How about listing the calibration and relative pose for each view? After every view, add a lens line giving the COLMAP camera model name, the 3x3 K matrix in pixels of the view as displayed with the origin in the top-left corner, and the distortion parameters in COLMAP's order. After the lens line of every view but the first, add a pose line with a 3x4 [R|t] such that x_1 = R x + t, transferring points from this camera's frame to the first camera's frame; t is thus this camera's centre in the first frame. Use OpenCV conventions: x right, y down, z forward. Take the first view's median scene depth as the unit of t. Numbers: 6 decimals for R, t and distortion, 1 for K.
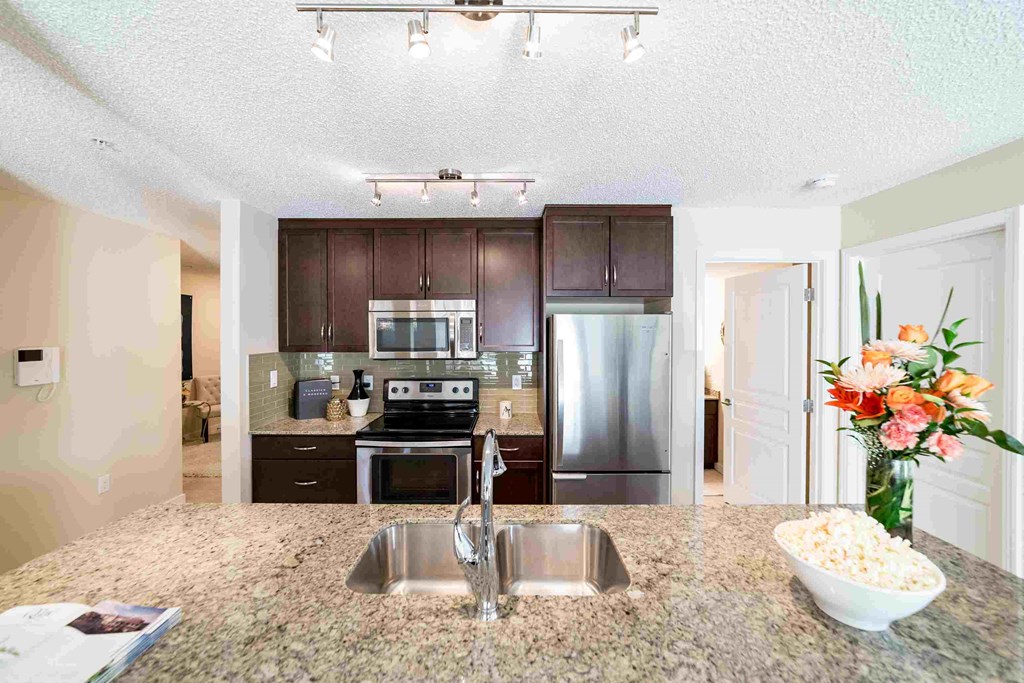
lens RADIAL K [[398.7, 0, 510.8], [0, 398.7, 335.8], [0, 0, 1]] dist [-0.017800, 0.005561]
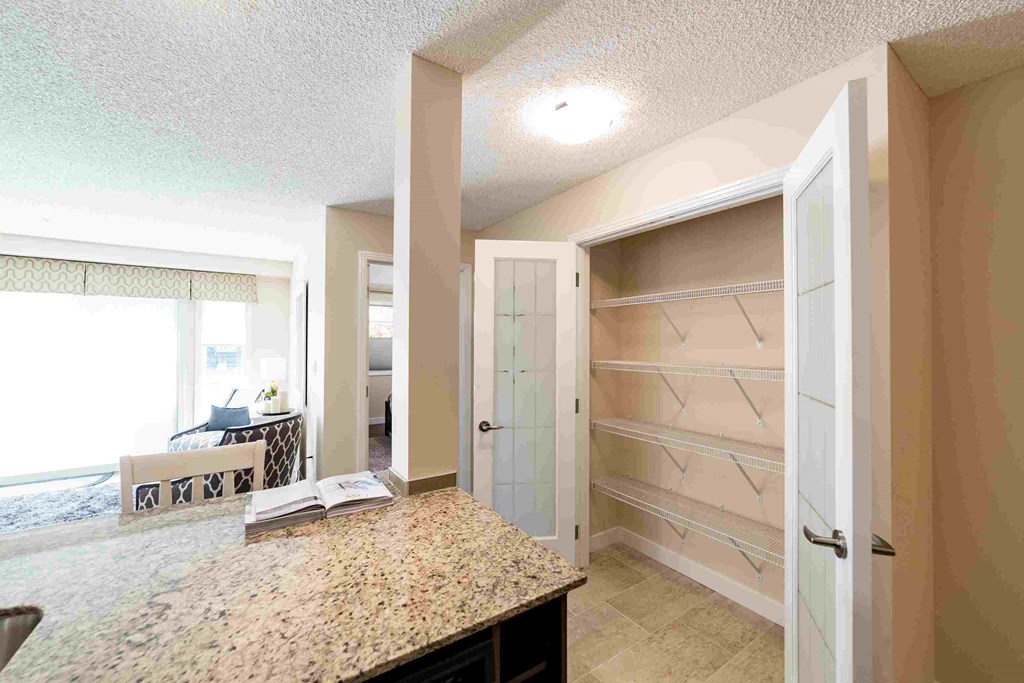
lens RADIAL K [[398.7, 0, 513.1], [0, 398.7, 341.1], [0, 0, 1]] dist [-0.017800, 0.005561]
pose [[-0.830155, -0.010812, -0.557428, -0.270335], [-0.011155, 0.999934, -0.002782, 0.049324], [0.557421, 0.003909, -0.830221, 0.770754]]
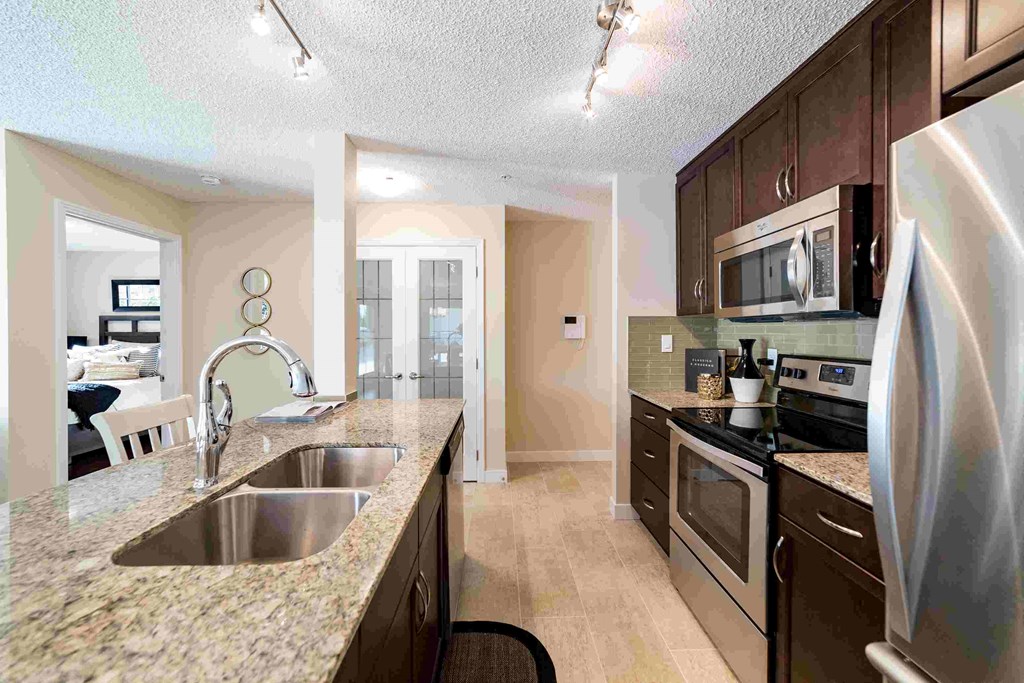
lens RADIAL K [[398.7, 0, 510.3], [0, 398.7, 333.9], [0, 0, 1]] dist [-0.017800, 0.005561]
pose [[0.031168, 0.008487, -0.999478, 0.366058], [-0.008872, 0.999927, 0.008214, 0.084263], [0.999475, 0.008611, 0.031241, 0.612827]]
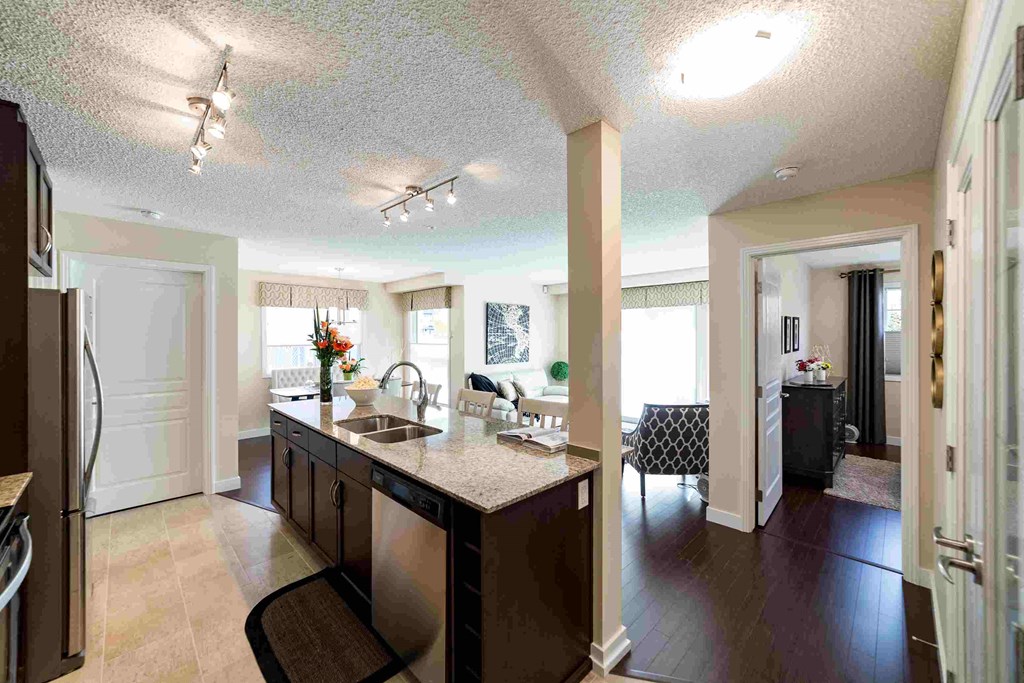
lens RADIAL K [[398.7, 0, 509.8], [0, 398.7, 336.7], [0, 0, 1]] dist [-0.017800, 0.005561]
pose [[-0.704124, -0.001025, 0.710076, -0.839832], [0.008631, 0.999913, 0.010002, 0.027627], [-0.710025, 0.013171, -0.704054, 0.849806]]
